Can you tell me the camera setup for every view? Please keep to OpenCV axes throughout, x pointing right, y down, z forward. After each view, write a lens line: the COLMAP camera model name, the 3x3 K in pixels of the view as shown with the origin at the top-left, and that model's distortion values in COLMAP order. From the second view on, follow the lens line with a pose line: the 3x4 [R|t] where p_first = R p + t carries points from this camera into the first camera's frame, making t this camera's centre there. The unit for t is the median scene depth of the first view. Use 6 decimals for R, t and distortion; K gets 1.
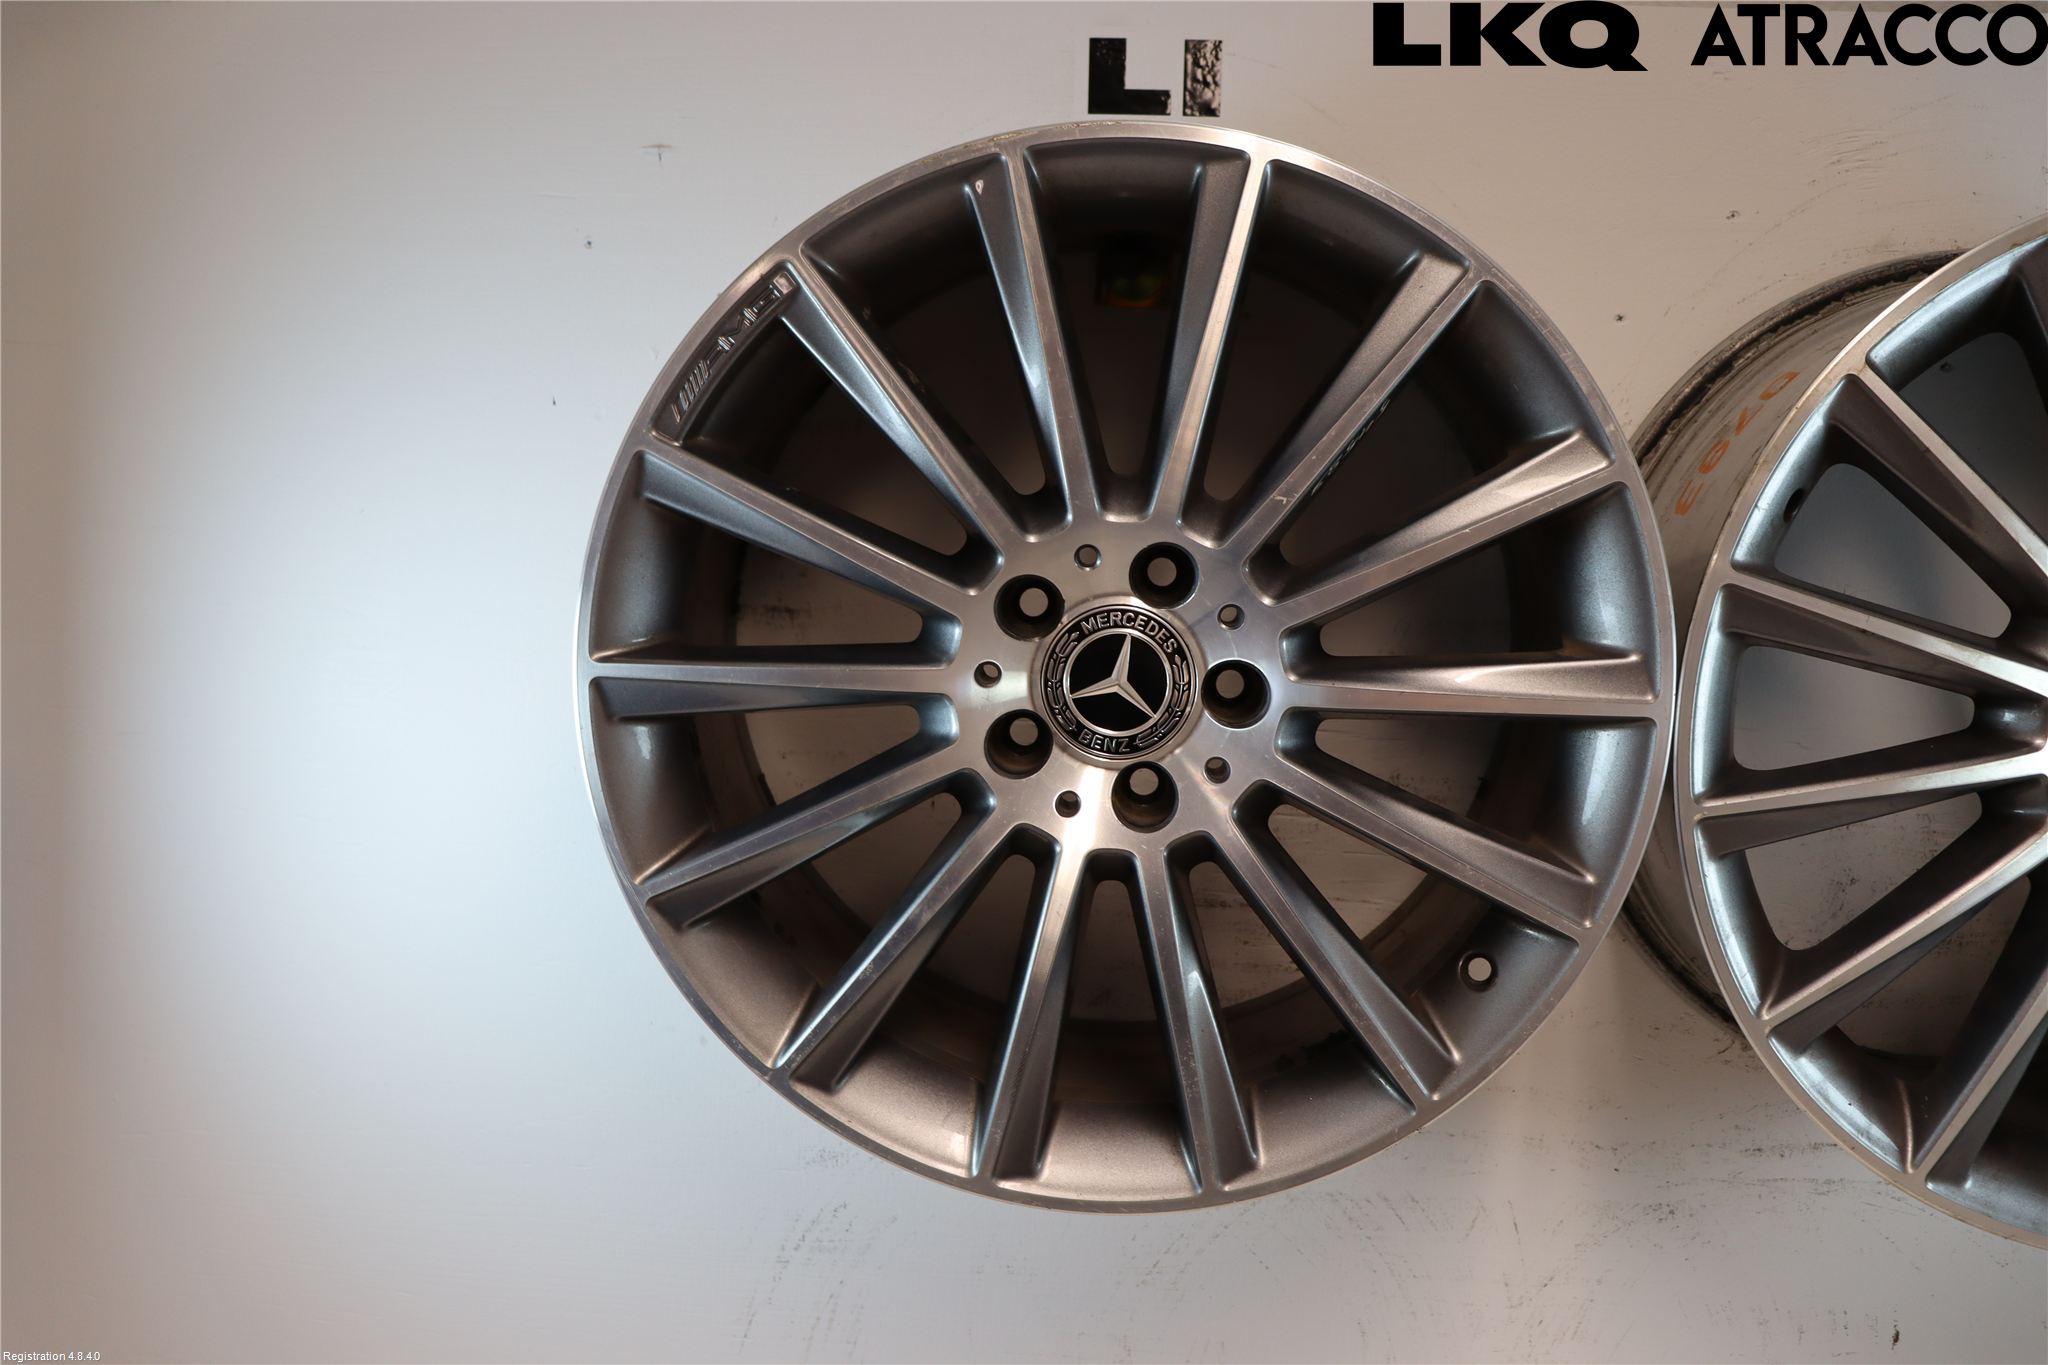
lens RADIAL K [[1687.4, 0, 1024.0], [0, 1687.4, 682.5], [0, 0, 1]] dist [-0.157468, 0.182758]
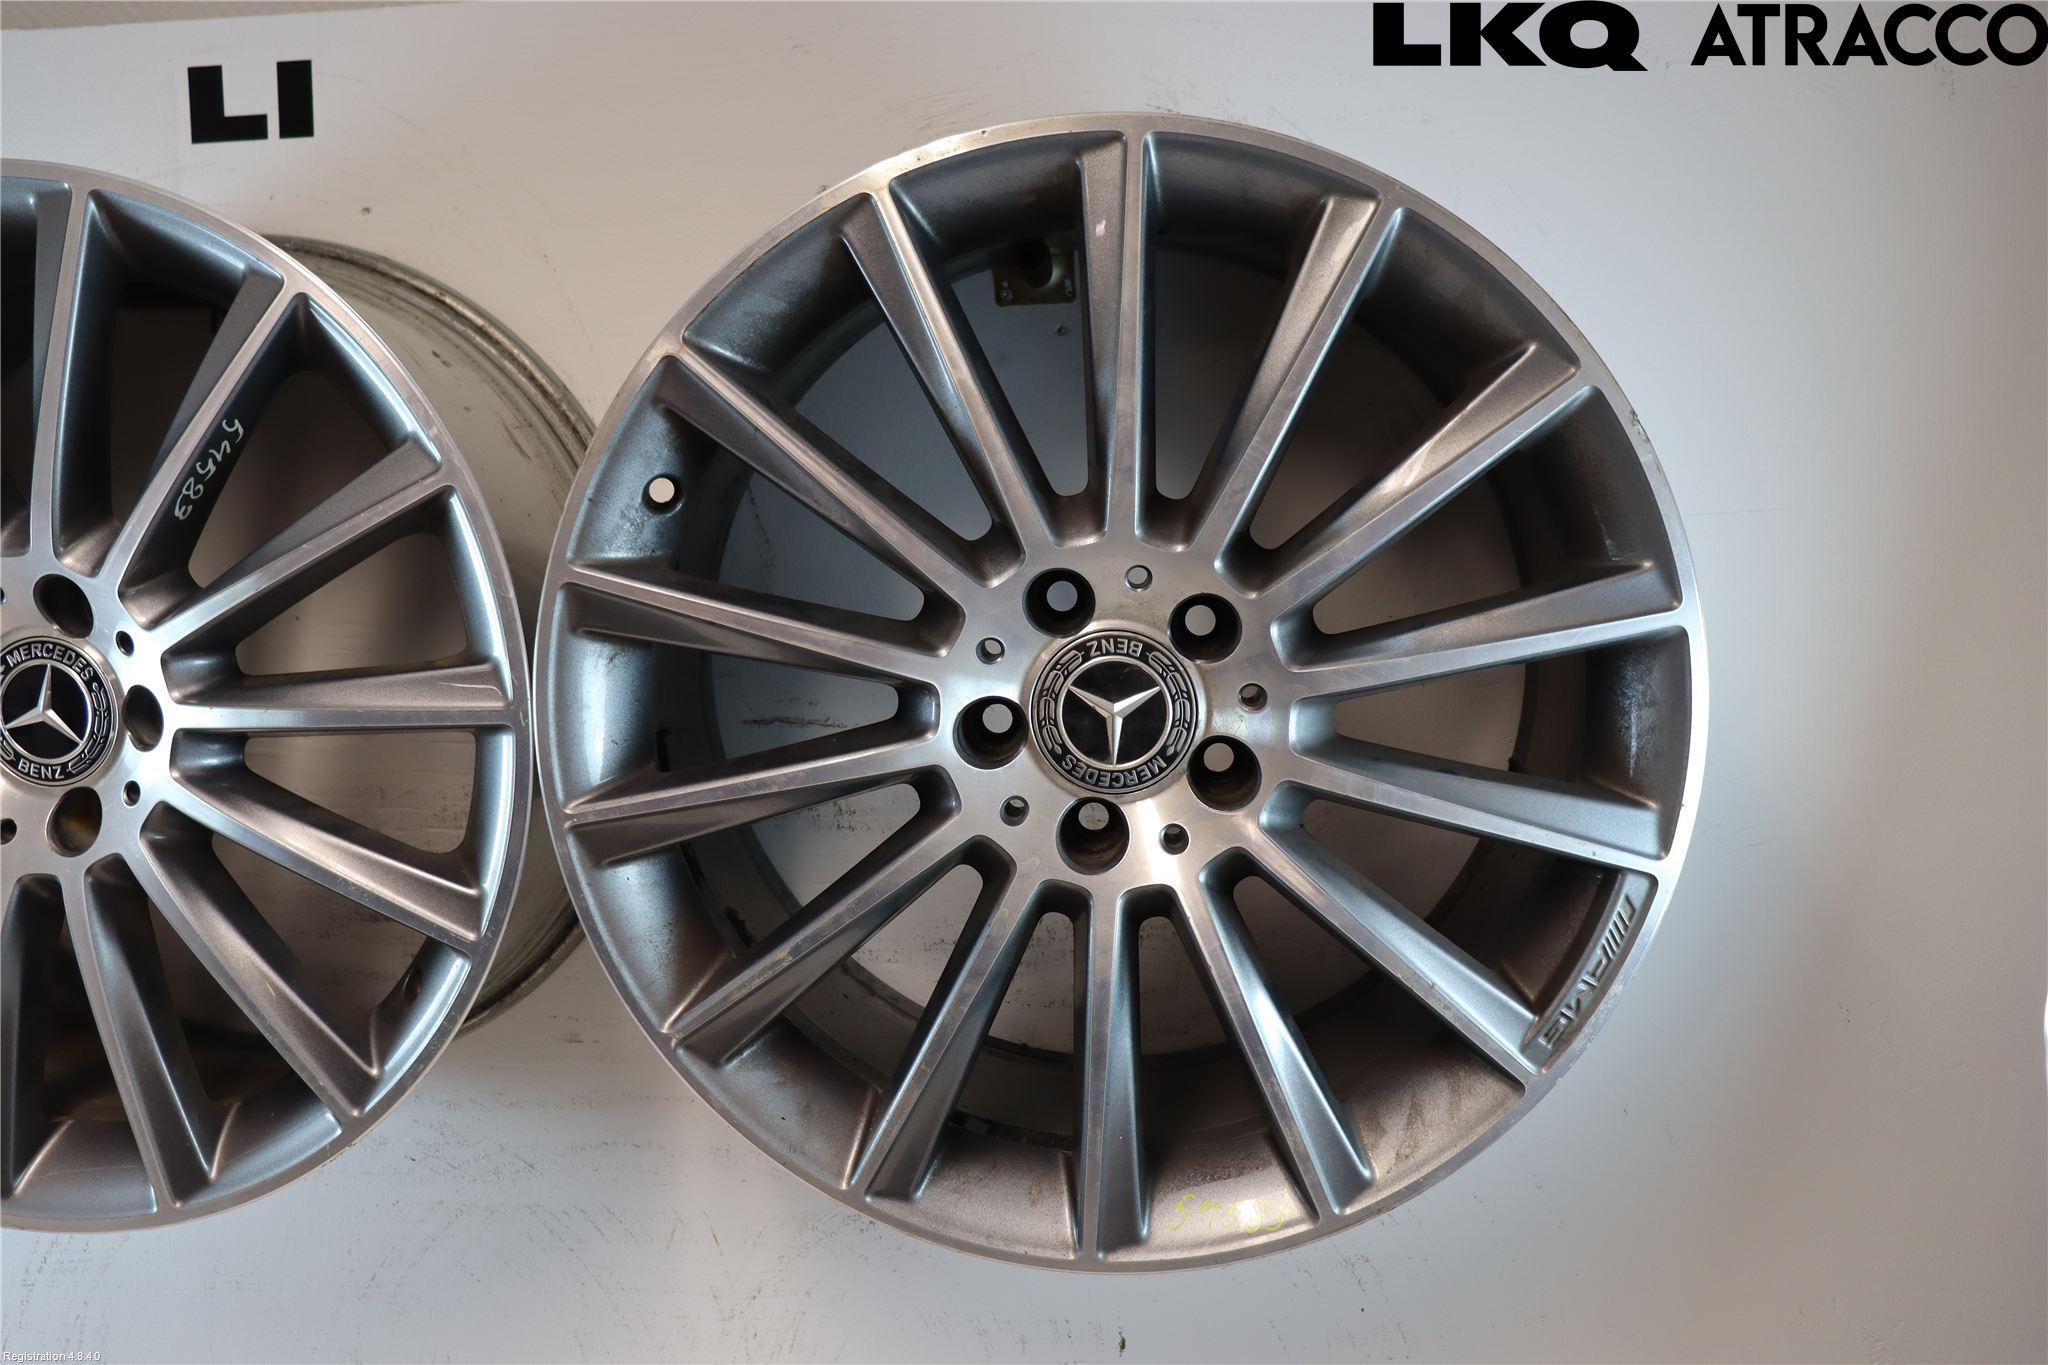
lens RADIAL K [[1687.4, 0, 1024.0], [0, 1687.4, 682.5], [0, 0, 1]] dist [-0.157468, 0.182758]
pose [[0.997837, -0.049022, -0.043792, 0.696726], [0.049136, 0.998791, 0.001538, 0.009887], [0.043664, -0.003686, 0.999039, 0.033193]]
